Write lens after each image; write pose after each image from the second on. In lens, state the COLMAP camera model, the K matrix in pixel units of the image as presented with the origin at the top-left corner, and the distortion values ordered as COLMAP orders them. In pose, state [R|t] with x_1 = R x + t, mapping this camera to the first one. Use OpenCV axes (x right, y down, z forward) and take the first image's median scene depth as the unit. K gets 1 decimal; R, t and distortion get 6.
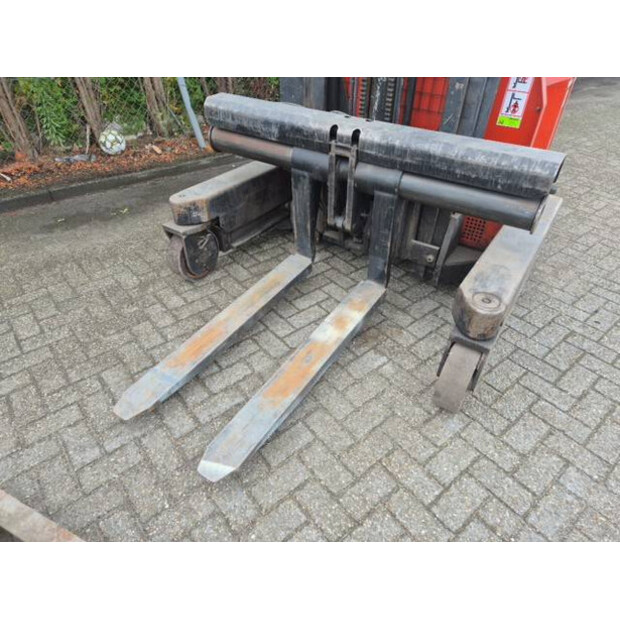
lens RADIAL K [[412.1, 0, 310.5], [0, 412.1, 310.7], [0, 0, 1]] dist [0.076563, -0.058059]
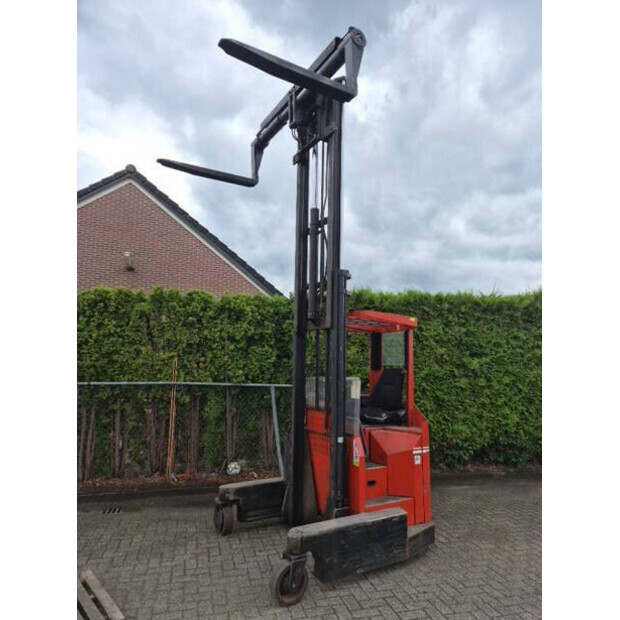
lens RADIAL K [[412.1, 0, 311.0], [0, 412.1, 316.2], [0, 0, 1]] dist [0.076563, -0.058059]
pose [[0.913127, -0.058260, -0.403491, 0.909224], [-0.252030, 0.697269, -0.671041, 0.402428], [0.320436, 0.714438, 0.622012, -0.735225]]
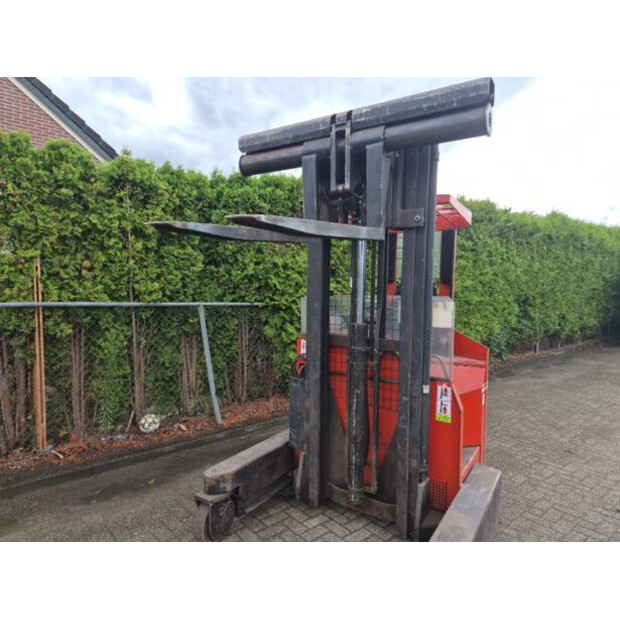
lens RADIAL K [[412.1, 0, 308.7], [0, 412.1, 310.7], [0, 0, 1]] dist [0.076563, -0.058059]
pose [[0.999796, -0.004075, 0.019788, -0.029127], [0.014553, 0.824631, -0.565484, 0.052958], [-0.014014, 0.565657, 0.824522, -0.341358]]
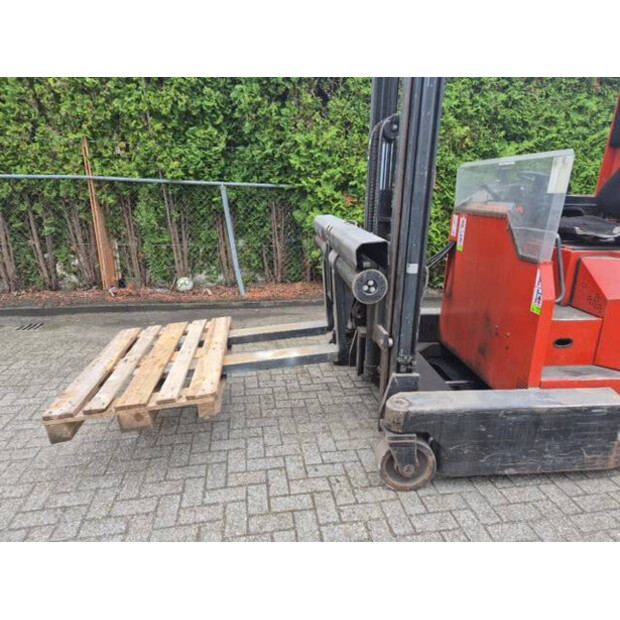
lens RADIAL K [[412.1, 0, 311.6], [0, 412.1, 306.1], [0, 0, 1]] dist [0.076563, -0.058059]
pose [[0.867032, 0.134686, -0.479703, 1.015071], [-0.307314, 0.902387, -0.302086, -0.021685], [0.392191, 0.409337, 0.823789, -0.049560]]
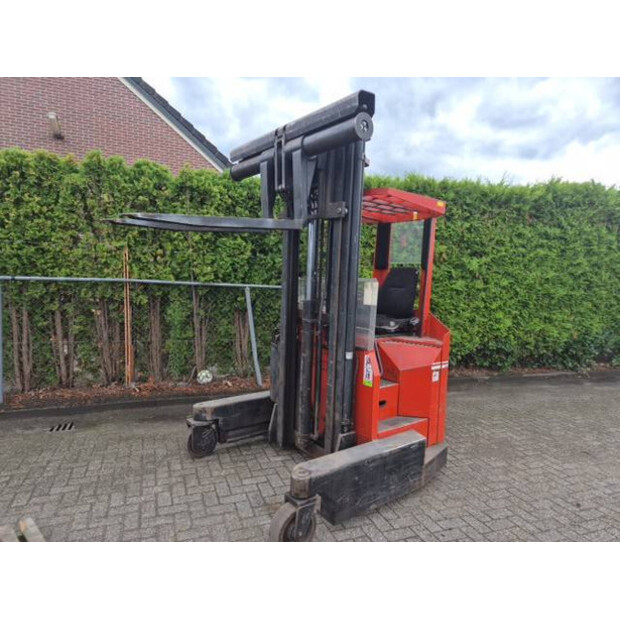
lens RADIAL K [[412.1, 0, 306.7], [0, 412.1, 315.9], [0, 0, 1]] dist [0.076563, -0.058059]
pose [[0.946225, 0.047634, -0.319985, 0.600465], [-0.213506, 0.835056, -0.507047, 0.189834], [0.243052, 0.548099, 0.800320, -0.460215]]
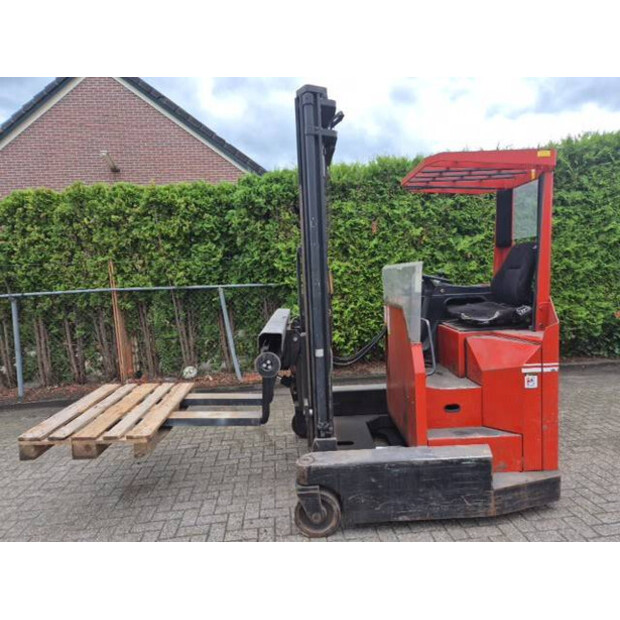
lens RADIAL K [[412.1, 0, 312.8], [0, 412.1, 314.7], [0, 0, 1]] dist [0.076563, -0.058059]
pose [[0.823888, -0.000702, -0.566752, 1.422536], [-0.296292, 0.851928, -0.431776, -0.015966], [0.483135, 0.523659, 0.701685, -0.145843]]
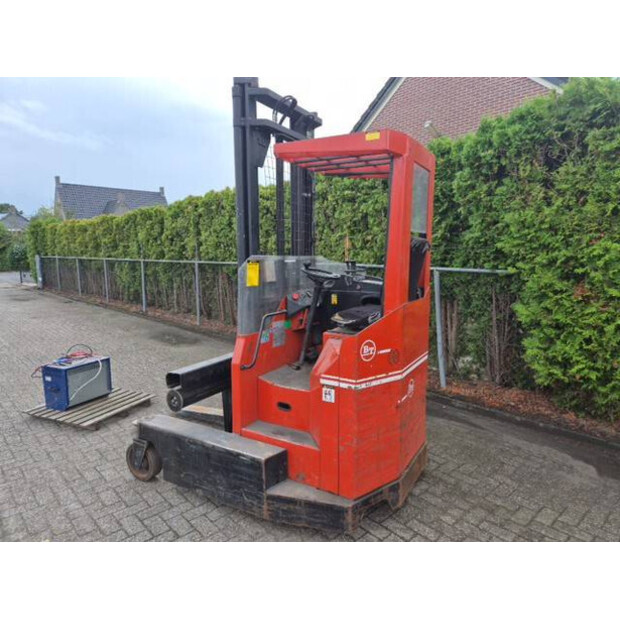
lens RADIAL K [[412.1, 0, 314.8], [0, 412.1, 308.2], [0, 0, 1]] dist [0.076563, -0.058059]
pose [[0.066121, 0.114431, -0.991228, 1.558247], [-0.613771, 0.787898, 0.050016, -0.675447], [0.786711, 0.605080, 0.122331, 0.666697]]
